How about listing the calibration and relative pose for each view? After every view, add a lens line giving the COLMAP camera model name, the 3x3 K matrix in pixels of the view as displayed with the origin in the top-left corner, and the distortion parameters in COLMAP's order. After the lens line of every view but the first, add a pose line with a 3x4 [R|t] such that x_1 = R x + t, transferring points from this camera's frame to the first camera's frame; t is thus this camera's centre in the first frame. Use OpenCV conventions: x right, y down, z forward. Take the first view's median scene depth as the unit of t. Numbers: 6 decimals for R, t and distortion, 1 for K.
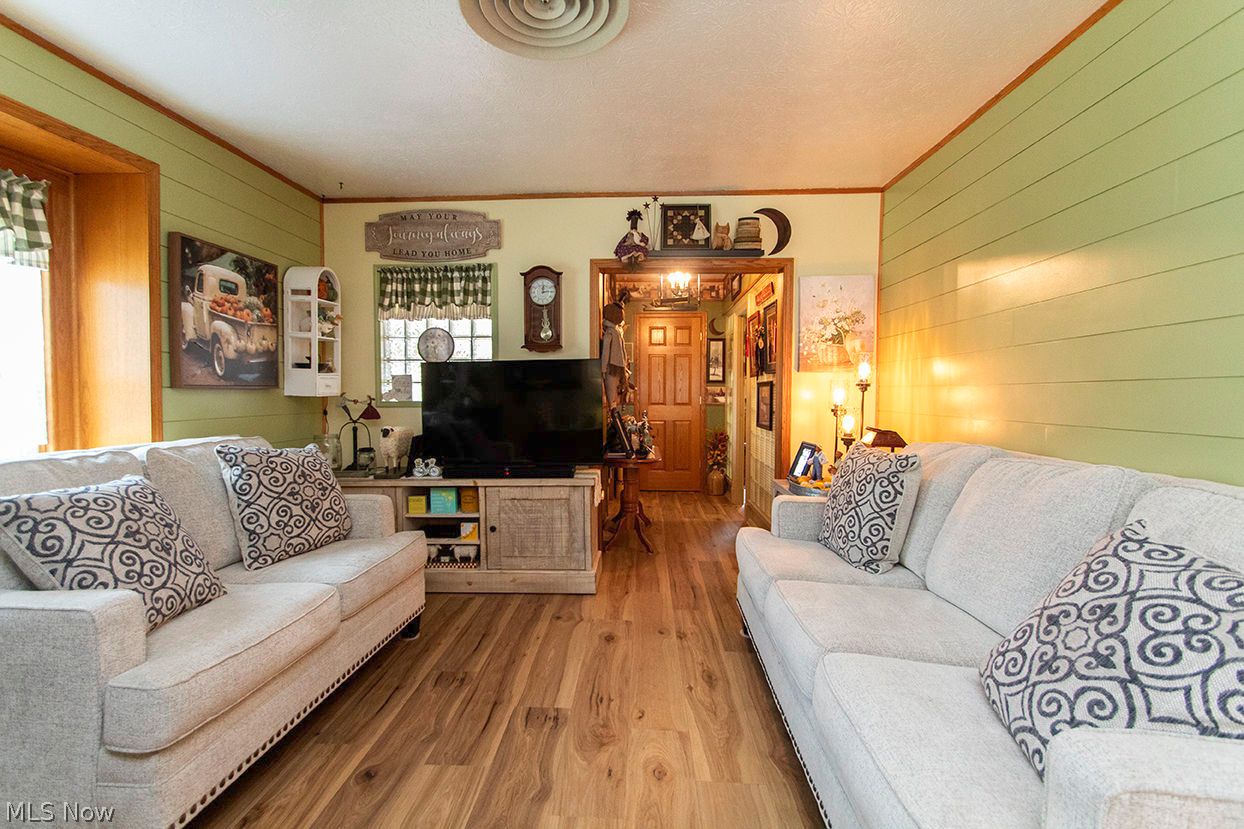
lens RADIAL K [[578.5, 0, 615.1], [0, 578.5, 411.6], [0, 0, 1]] dist [-0.003381, 0.000787]
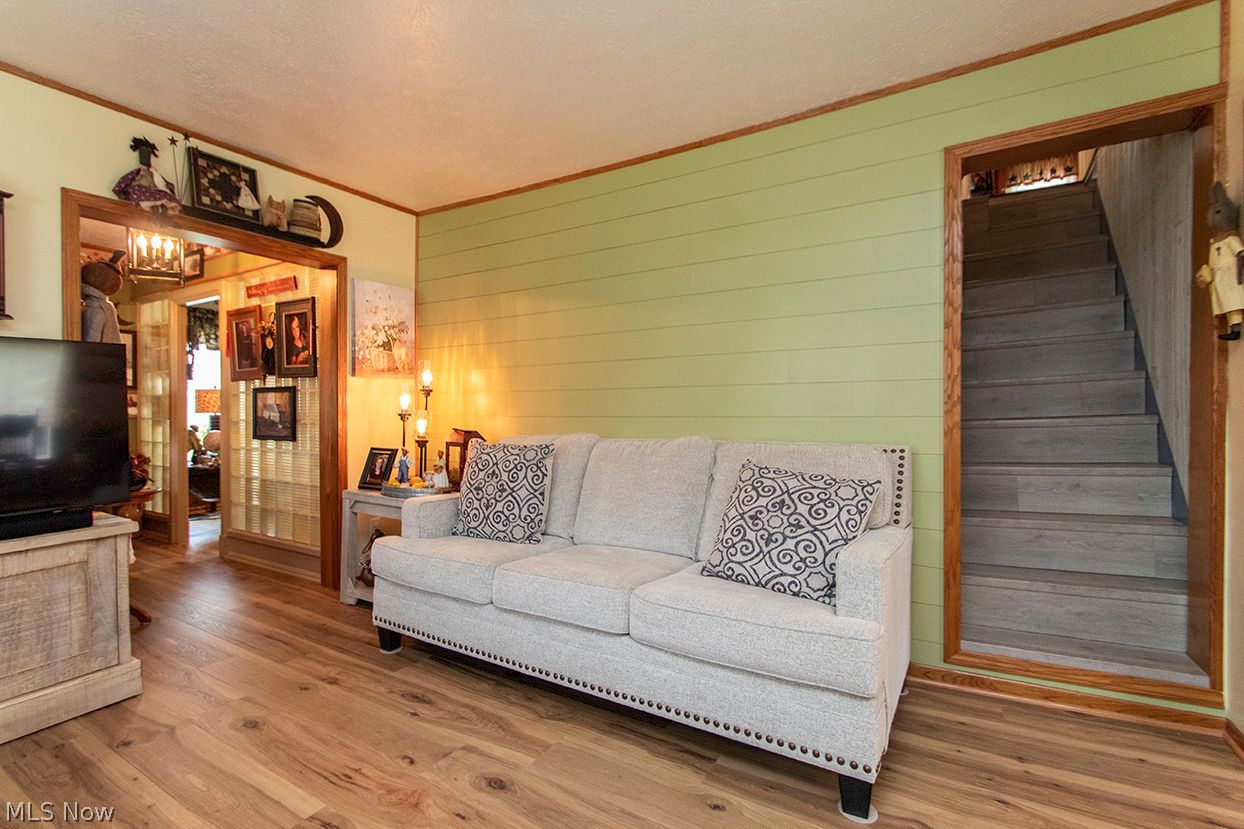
lens RADIAL K [[578.5, 0, 598.3], [0, 578.5, 411.6], [0, 0, 1]] dist [-0.003381, 0.000787]
pose [[0.471665, -0.009630, 0.881725, -0.367838], [0.033834, 0.999402, -0.007183, 0.011274], [-0.881128, 0.033221, 0.471709, 0.204377]]
